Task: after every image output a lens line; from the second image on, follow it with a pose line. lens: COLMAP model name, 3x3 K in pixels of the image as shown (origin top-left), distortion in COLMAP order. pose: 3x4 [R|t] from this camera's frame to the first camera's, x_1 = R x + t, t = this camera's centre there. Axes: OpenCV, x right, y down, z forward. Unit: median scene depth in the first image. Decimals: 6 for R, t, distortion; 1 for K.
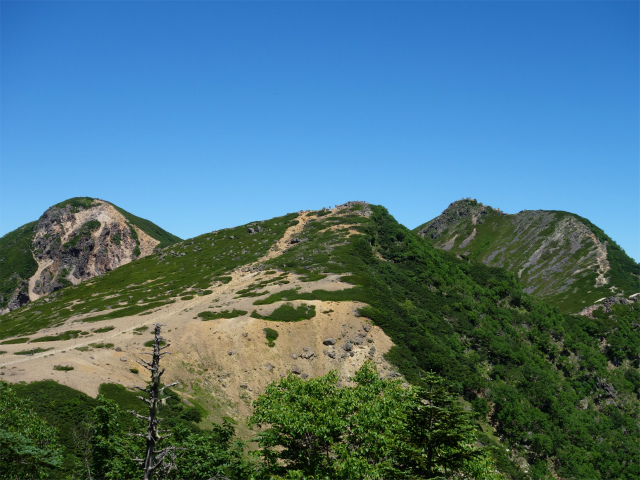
lens RADIAL K [[574.9, 0, 320.0], [0, 574.9, 240.0], [0, 0, 1]] dist [-0.003208, -0.013738]
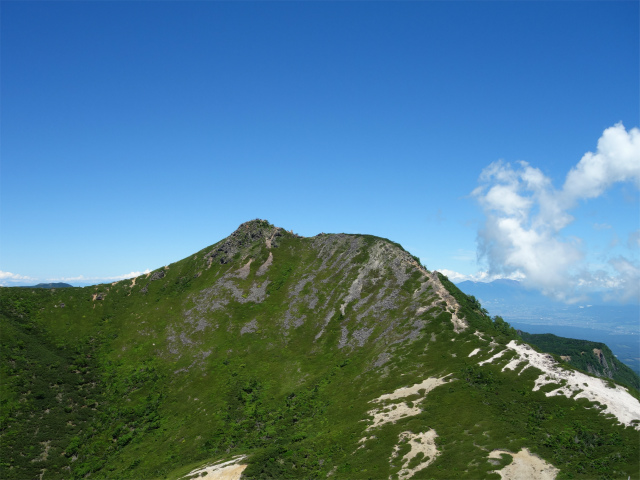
lens RADIAL K [[574.9, 0, 320.0], [0, 574.9, 240.0], [0, 0, 1]] dist [-0.003208, -0.013738]
pose [[0.924787, 0.007142, 0.380419, -0.001833], [0.006071, 0.999420, -0.033523, -0.008026], [-0.380438, 0.033311, 0.924206, 0.118735]]
